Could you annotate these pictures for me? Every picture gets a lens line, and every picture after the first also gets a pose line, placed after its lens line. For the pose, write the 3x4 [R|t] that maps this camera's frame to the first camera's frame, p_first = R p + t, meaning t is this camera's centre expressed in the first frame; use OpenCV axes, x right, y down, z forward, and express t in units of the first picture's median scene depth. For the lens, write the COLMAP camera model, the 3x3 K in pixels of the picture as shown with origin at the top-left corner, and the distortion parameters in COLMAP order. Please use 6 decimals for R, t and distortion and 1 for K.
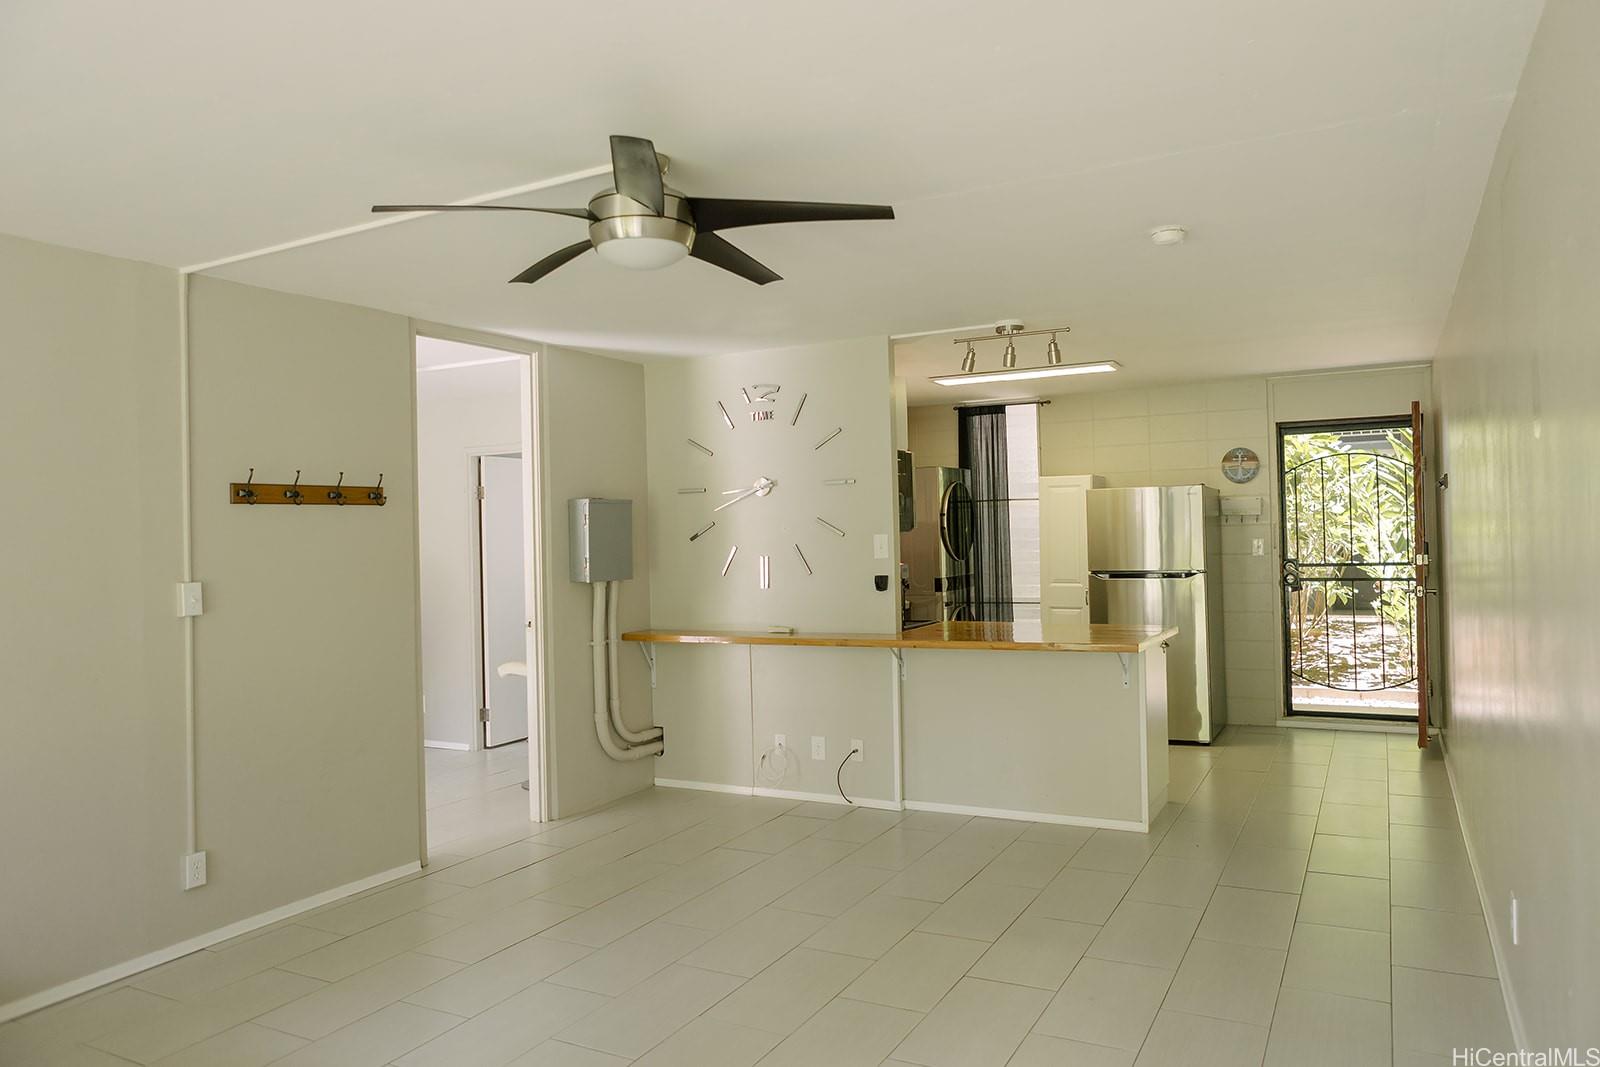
lens RADIAL K [[1095.4, 0, 809.5], [0, 1095.4, 524.9], [0, 0, 1]] dist [-0.025055, 0.004206]
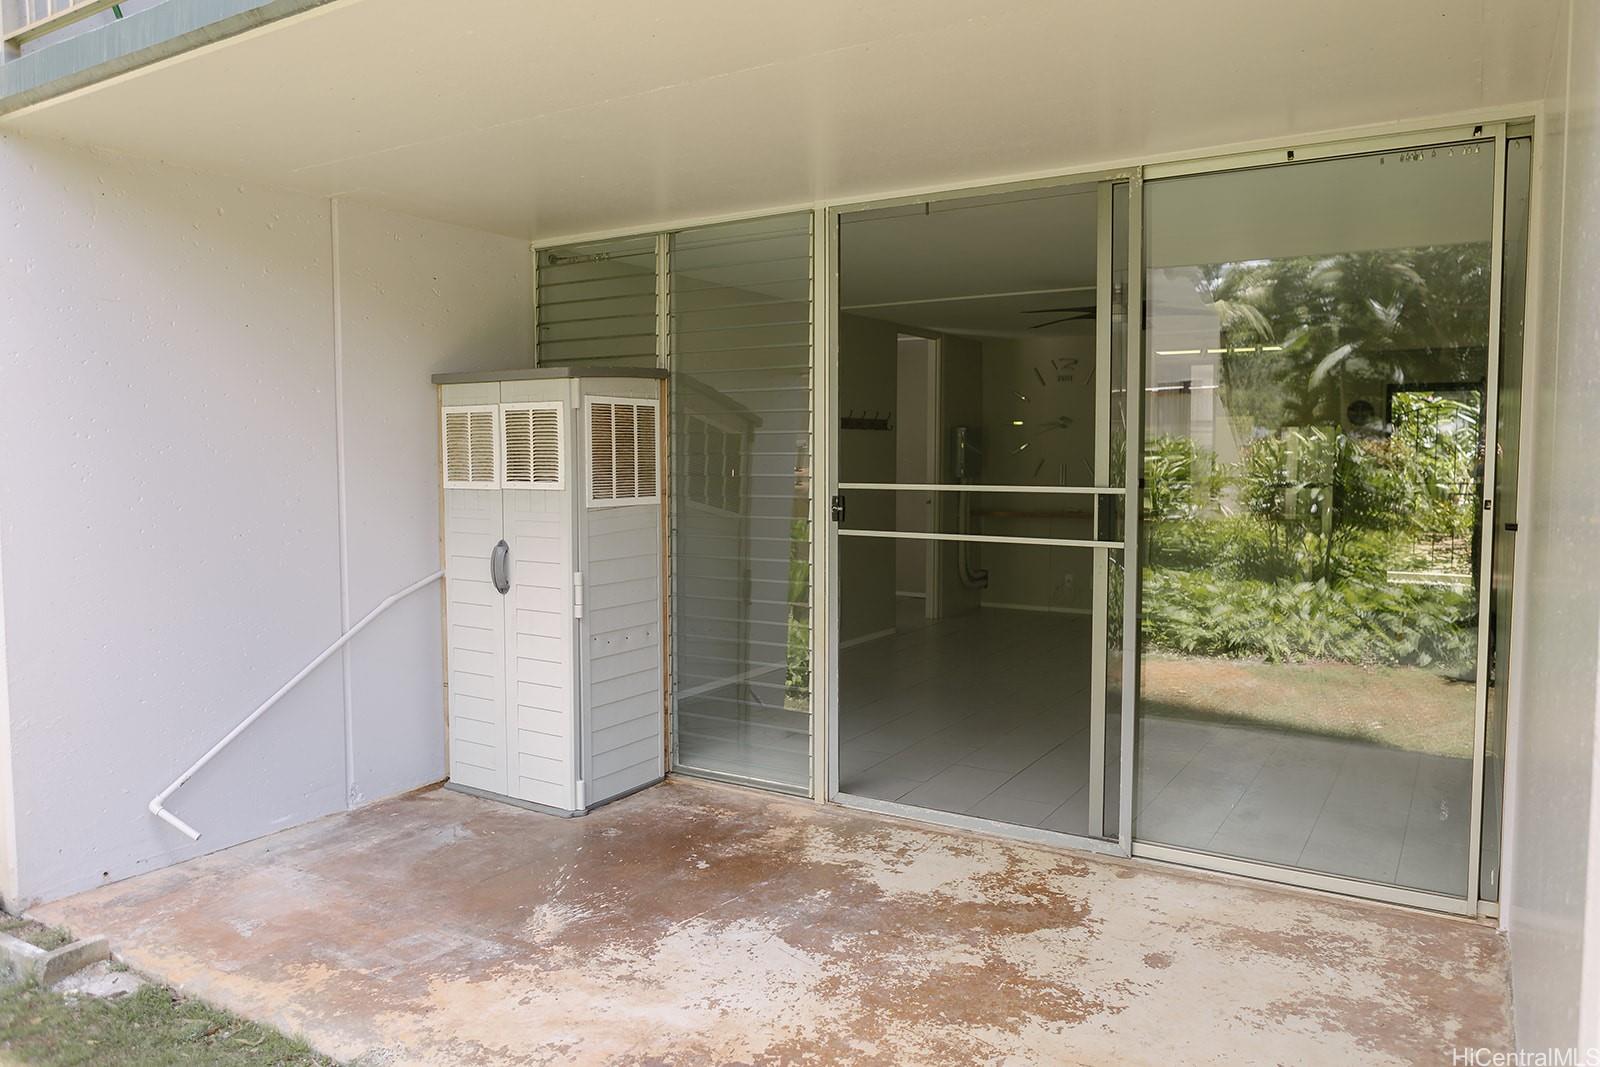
lens RADIAL K [[1095.4, 0, 799.5], [0, 1095.4, 539.4], [0, 0, 1]] dist [-0.025055, 0.004206]
pose [[0.997465, 0.029915, -0.064563, -0.305790], [-0.024064, 0.995689, 0.089583, 0.001975], [0.066964, -0.087802, 0.993885, -0.610505]]
